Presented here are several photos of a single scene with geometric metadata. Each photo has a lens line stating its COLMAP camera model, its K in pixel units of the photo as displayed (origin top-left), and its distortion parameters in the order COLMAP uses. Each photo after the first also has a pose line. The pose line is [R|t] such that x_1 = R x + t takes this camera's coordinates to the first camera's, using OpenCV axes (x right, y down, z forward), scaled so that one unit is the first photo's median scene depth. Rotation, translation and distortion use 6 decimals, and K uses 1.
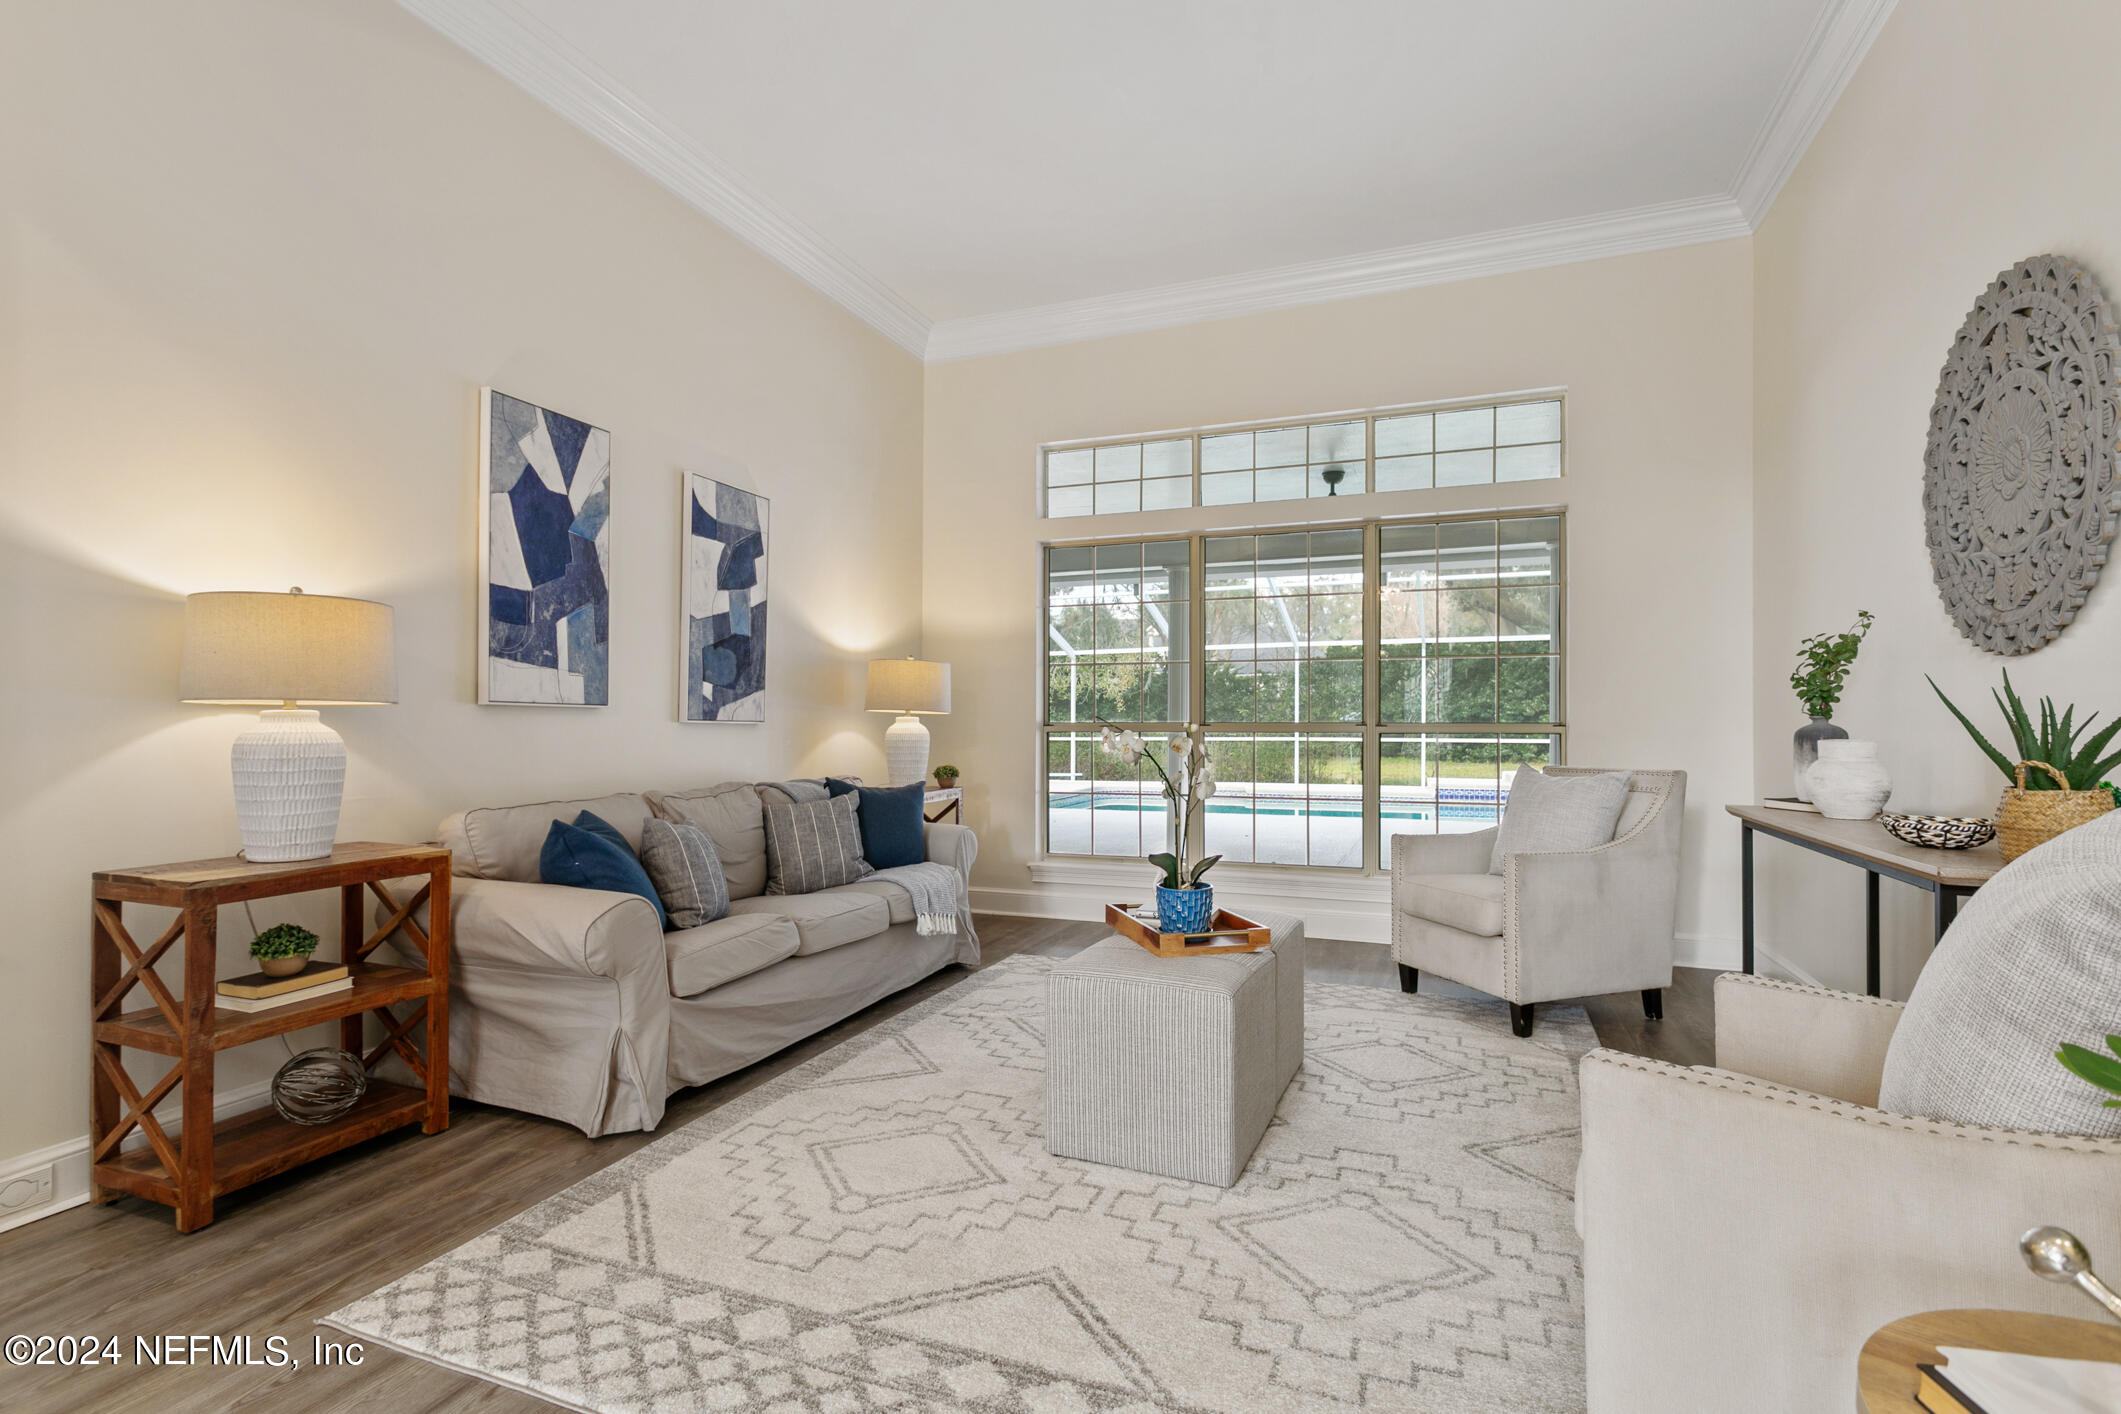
lens RADIAL K [[1022.7, 0, 1053.9], [0, 1022.7, 720.5], [0, 0, 1]] dist [0.003471, -0.000483]
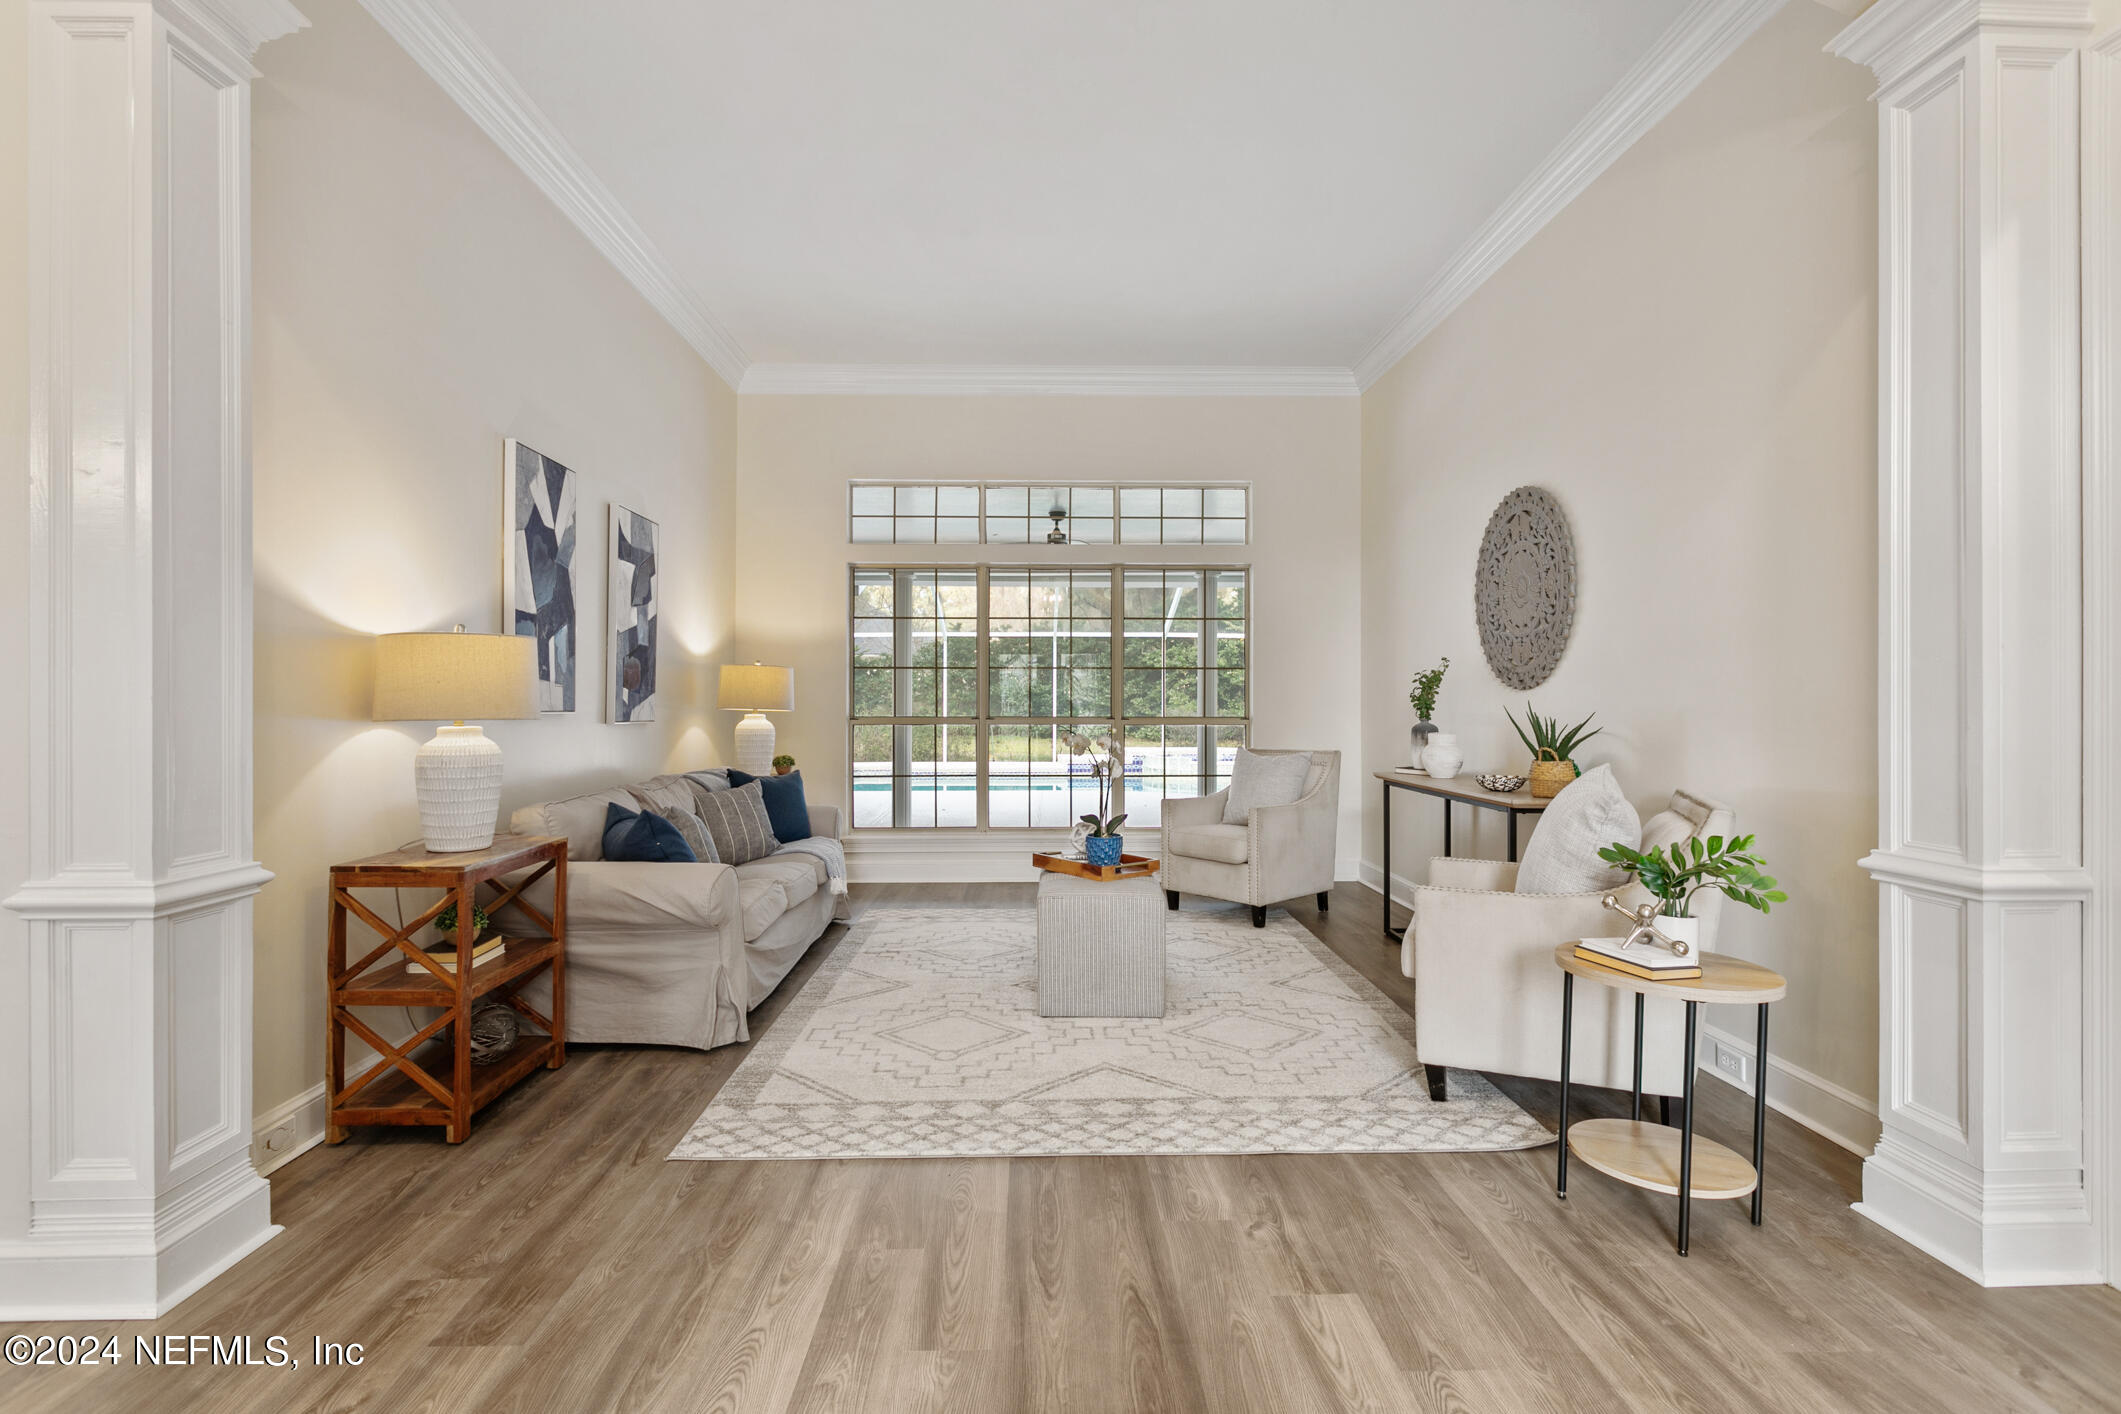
lens RADIAL K [[1022.7, 0, 1063.0], [0, 1022.7, 701.0], [0, 0, 1]] dist [0.003471, -0.000483]
pose [[0.919673, 0.000157, 0.392684, -0.483220], [-0.001027, 0.999997, 0.002005, -0.036785], [-0.392683, -0.002247, 0.919671, -0.336728]]
